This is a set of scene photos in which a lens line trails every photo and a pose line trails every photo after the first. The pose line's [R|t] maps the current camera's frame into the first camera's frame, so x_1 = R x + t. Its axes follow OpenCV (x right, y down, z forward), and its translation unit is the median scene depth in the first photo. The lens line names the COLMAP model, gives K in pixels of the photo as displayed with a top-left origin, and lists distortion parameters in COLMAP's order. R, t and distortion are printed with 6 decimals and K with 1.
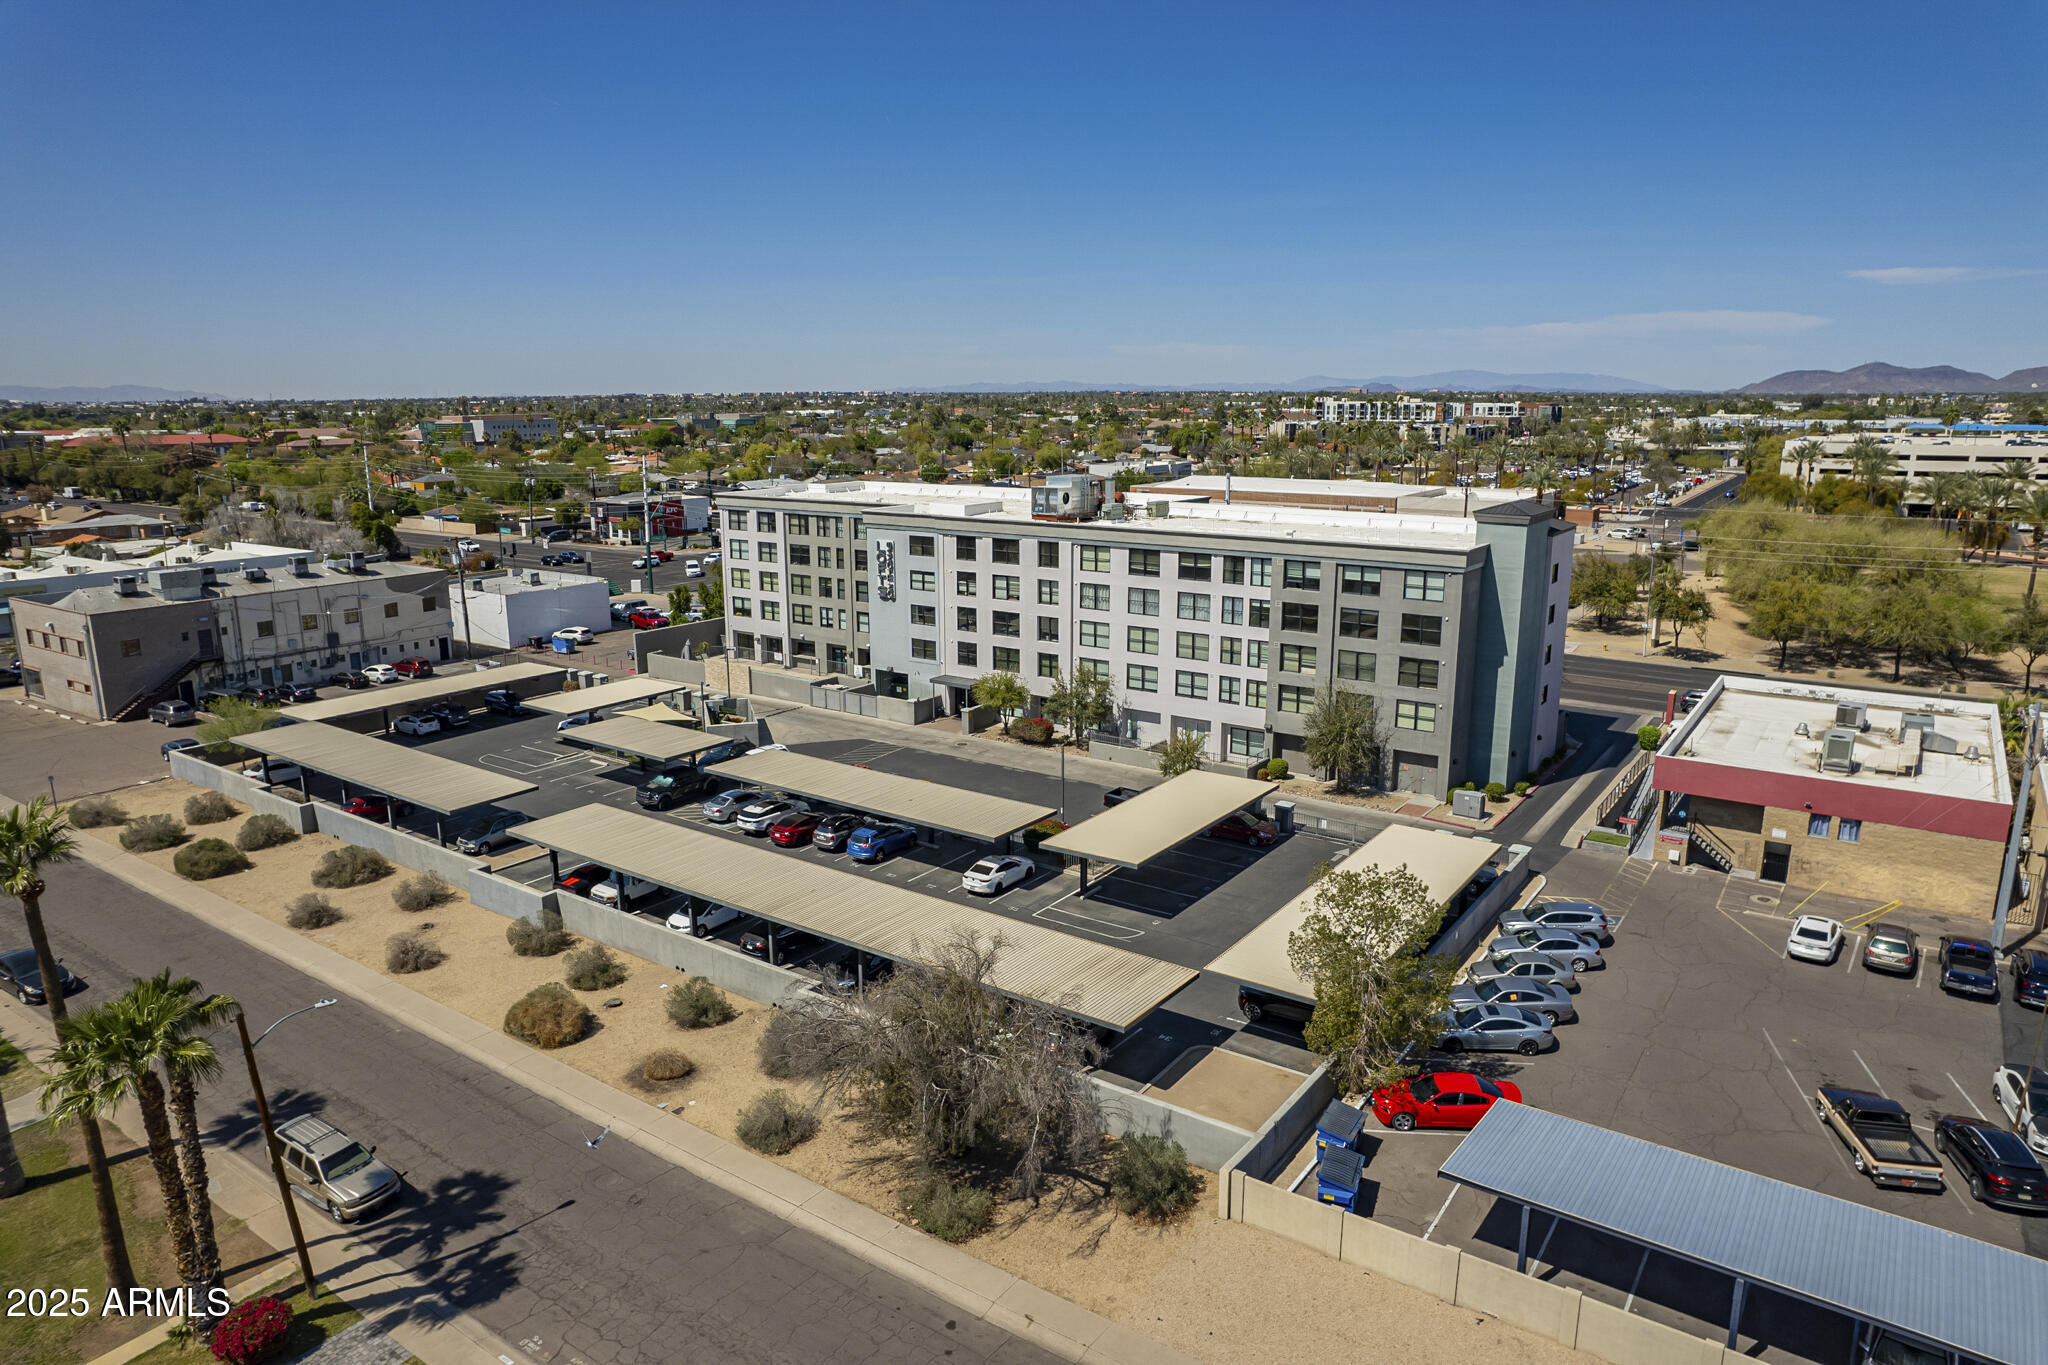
lens RADIAL K [[1309.9, 0, 1023.7], [0, 1309.9, 687.9], [0, 0, 1]] dist [-0.074918, 0.061197]
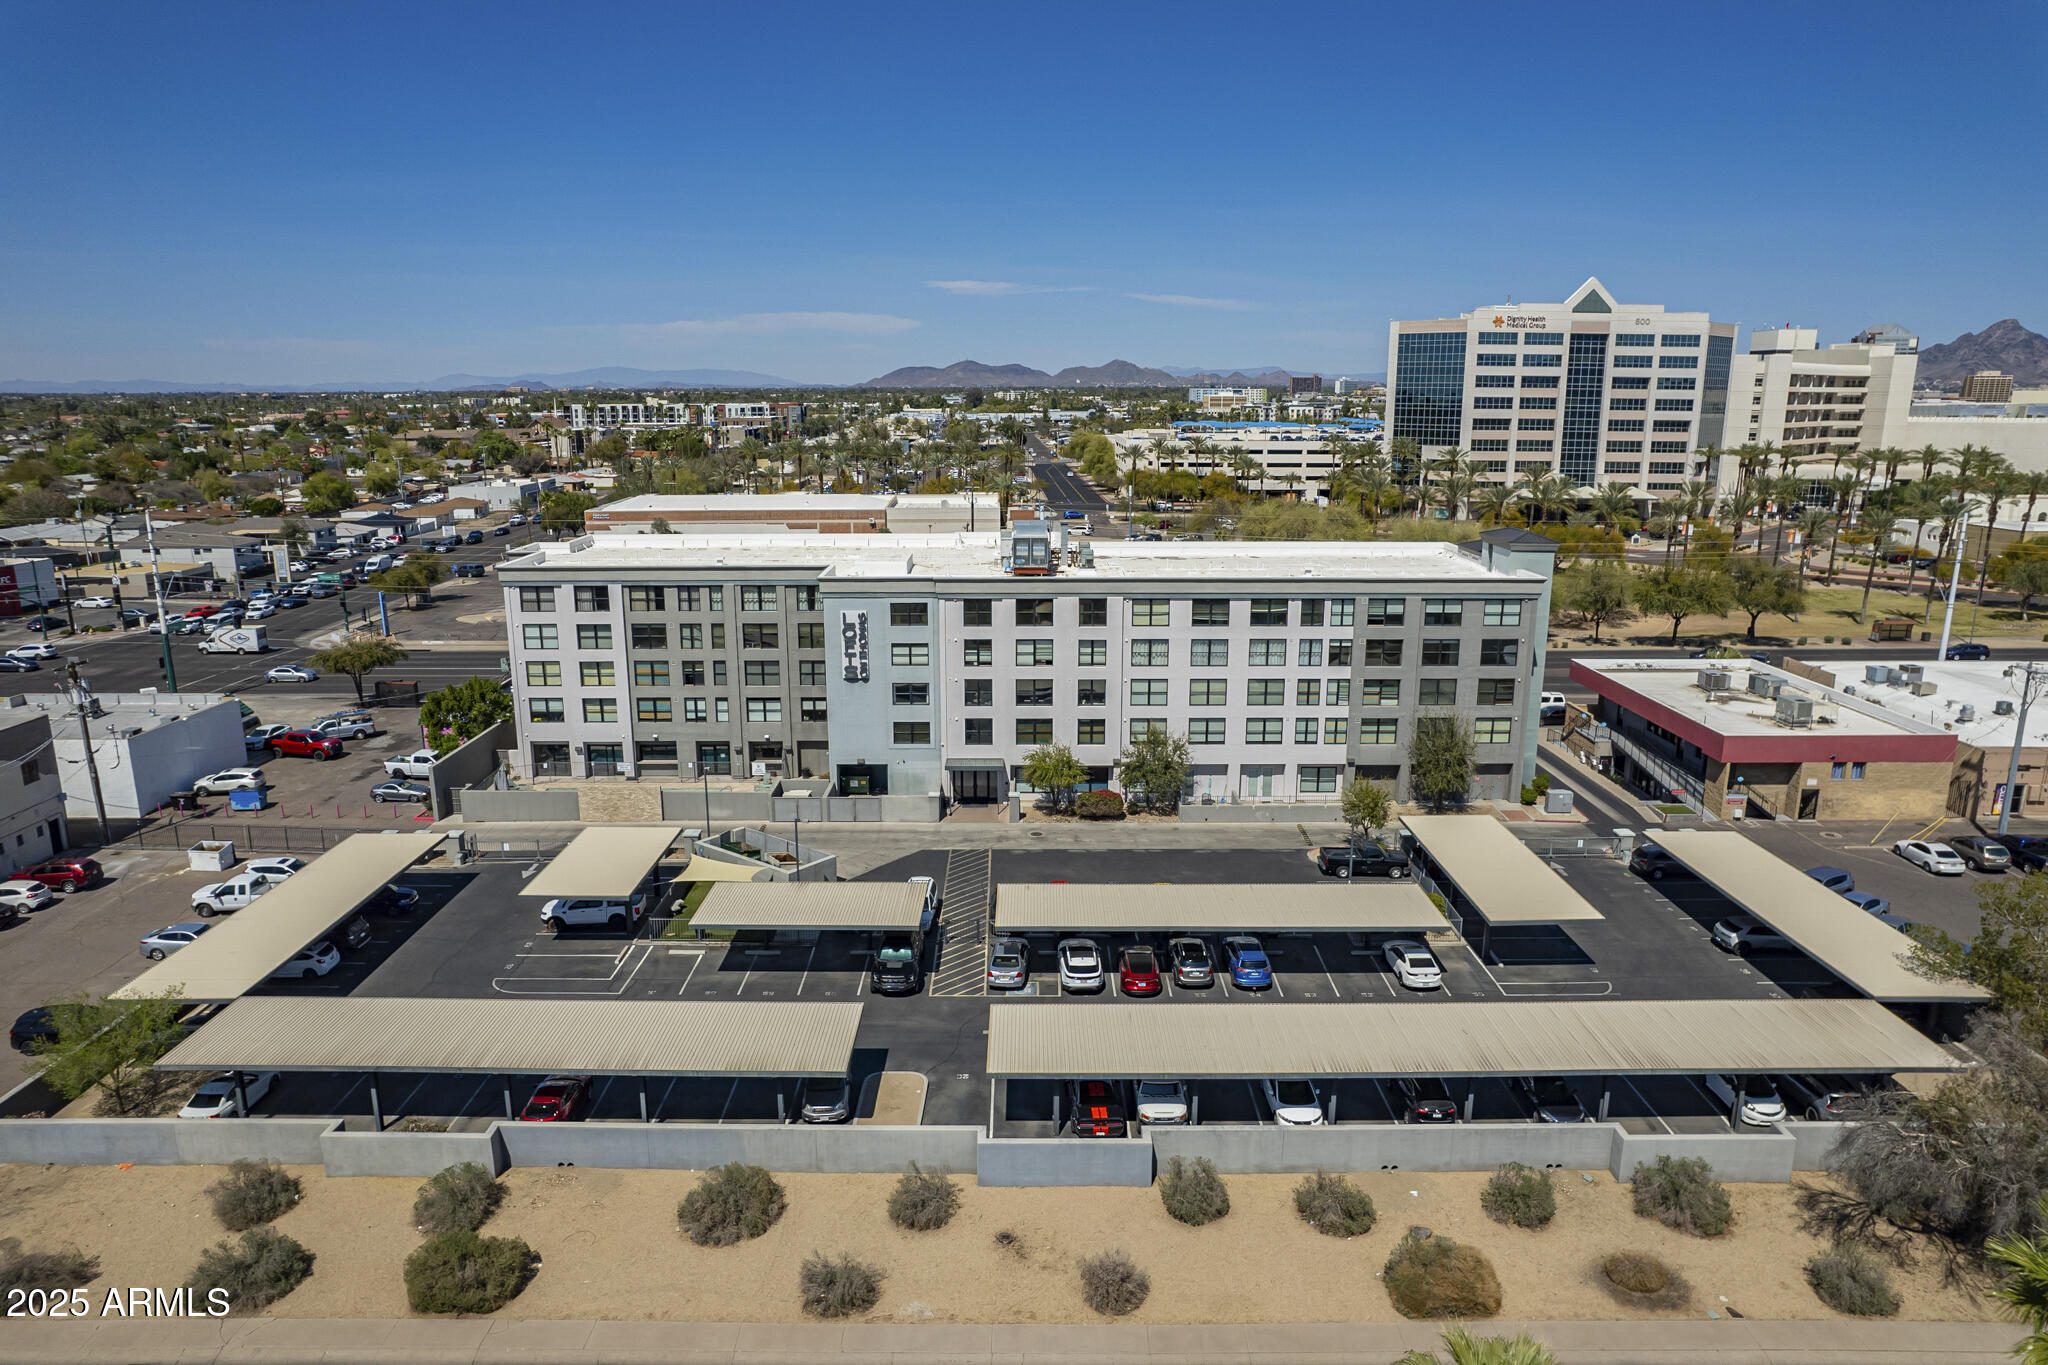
lens RADIAL K [[1309.9, 0, 1021.2], [0, 1309.9, 698.1], [0, 0, 1]] dist [-0.074918, 0.061197]
pose [[0.816981, -0.130668, 0.561665, -0.551819], [0.125170, 0.990951, 0.048470, -0.094181], [-0.562916, 0.030705, 0.825944, 0.275906]]
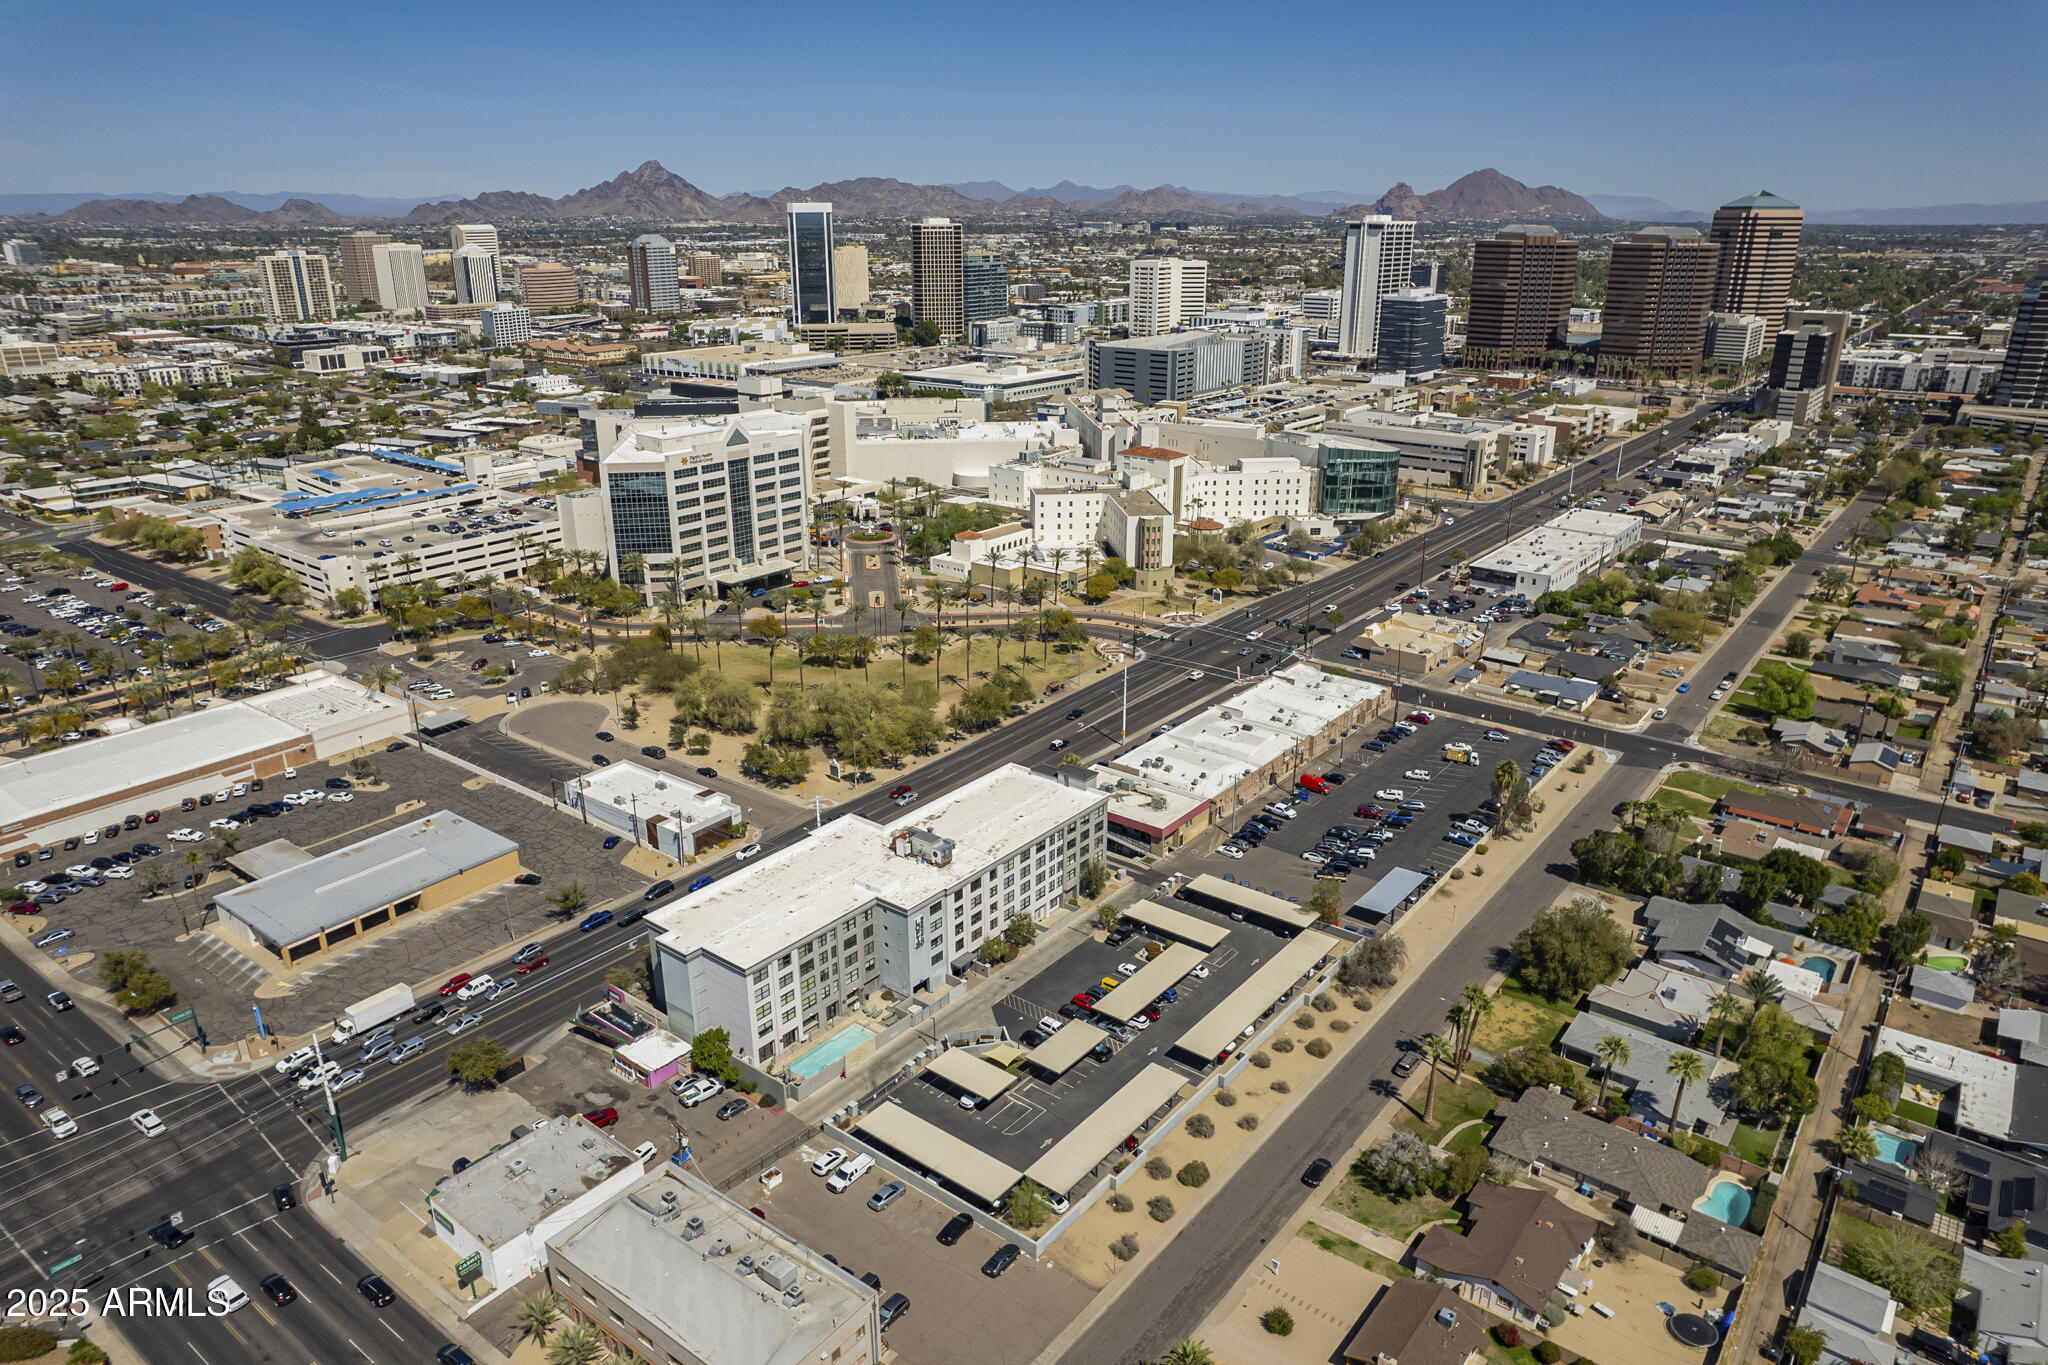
lens RADIAL K [[1309.9, 0, 1011.9], [0, 1309.9, 682.6], [0, 0, 1]] dist [-0.074918, 0.061197]
pose [[0.059590, -0.336293, 0.939870, -1.816404], [0.224213, 0.921994, 0.315681, -1.028463], [-0.972717, 0.191920, 0.130343, 0.656280]]
